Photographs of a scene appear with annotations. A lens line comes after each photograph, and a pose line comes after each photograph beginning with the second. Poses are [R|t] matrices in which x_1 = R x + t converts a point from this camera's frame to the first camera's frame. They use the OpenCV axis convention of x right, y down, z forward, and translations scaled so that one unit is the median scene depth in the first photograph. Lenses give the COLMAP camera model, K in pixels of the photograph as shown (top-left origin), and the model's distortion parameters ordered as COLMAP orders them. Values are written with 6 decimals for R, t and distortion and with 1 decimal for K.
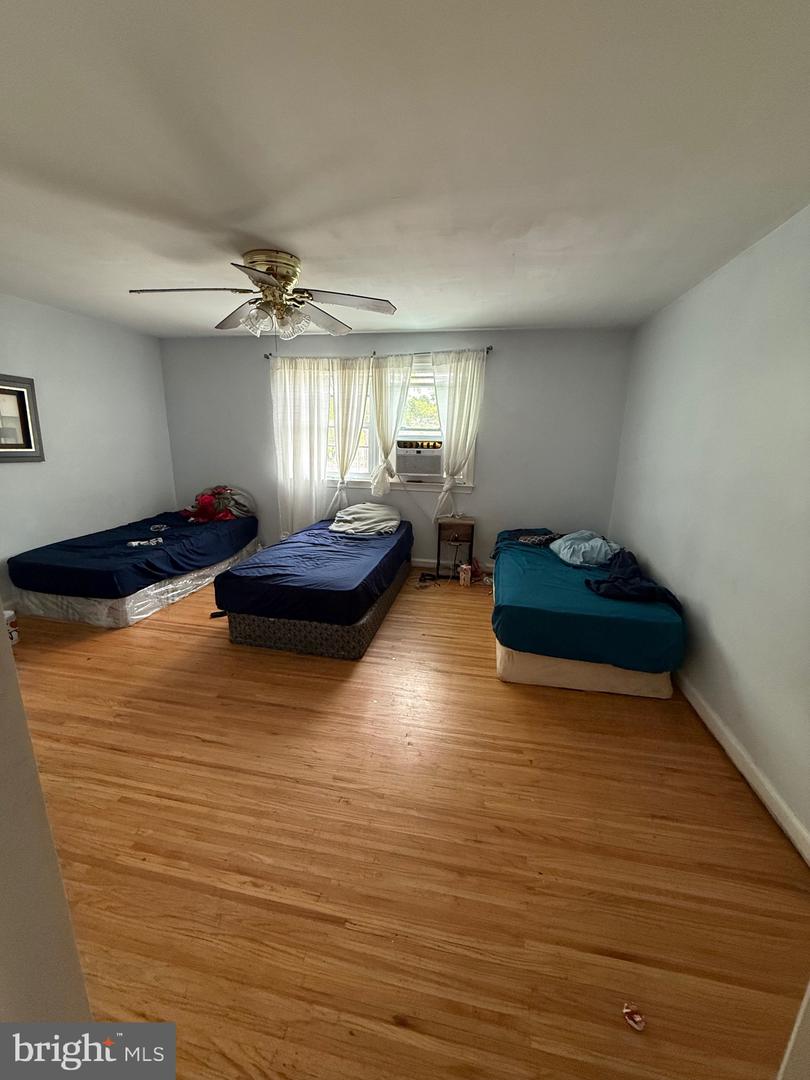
lens RADIAL K [[431.7, 0, 404.8], [0, 431.7, 539.0], [0, 0, 1]] dist [0.001705, 0.000546]
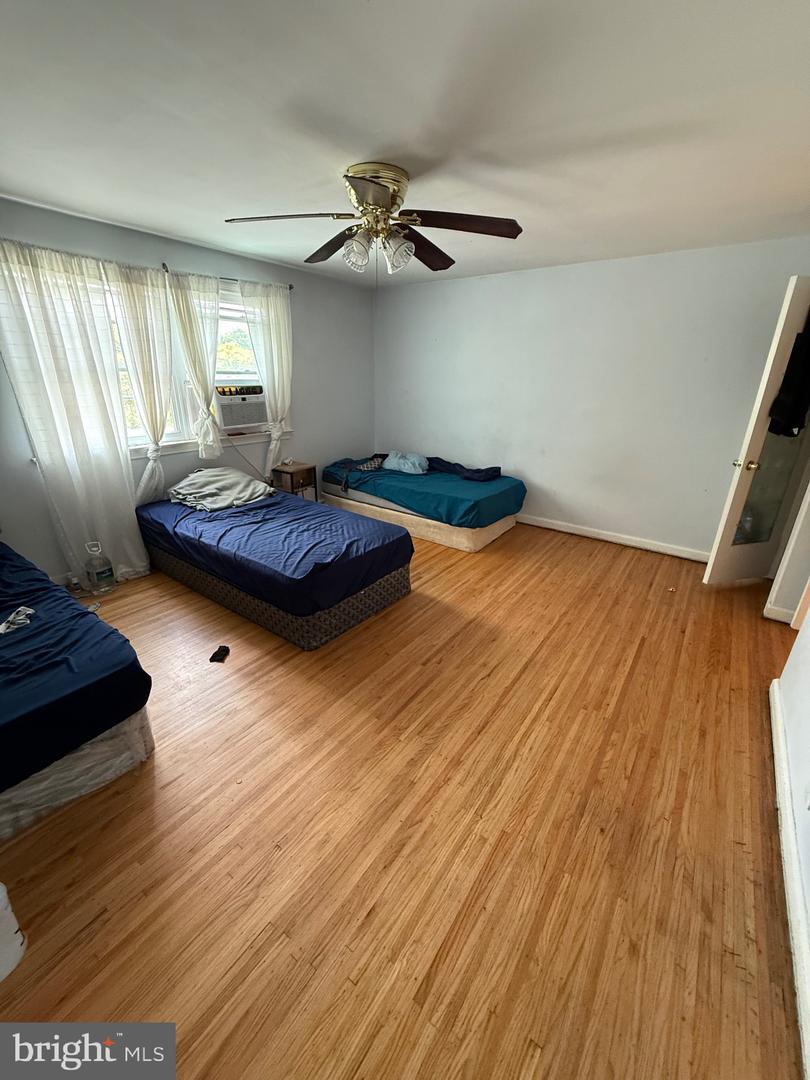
lens RADIAL K [[431.7, 0, 404.6], [0, 431.7, 540.0], [0, 0, 1]] dist [0.001705, 0.000546]
pose [[0.418238, -0.339930, 0.842333, -0.685063], [0.219283, 0.937692, 0.269534, -0.100003], [-0.881472, 0.071980, 0.466719, 0.327451]]
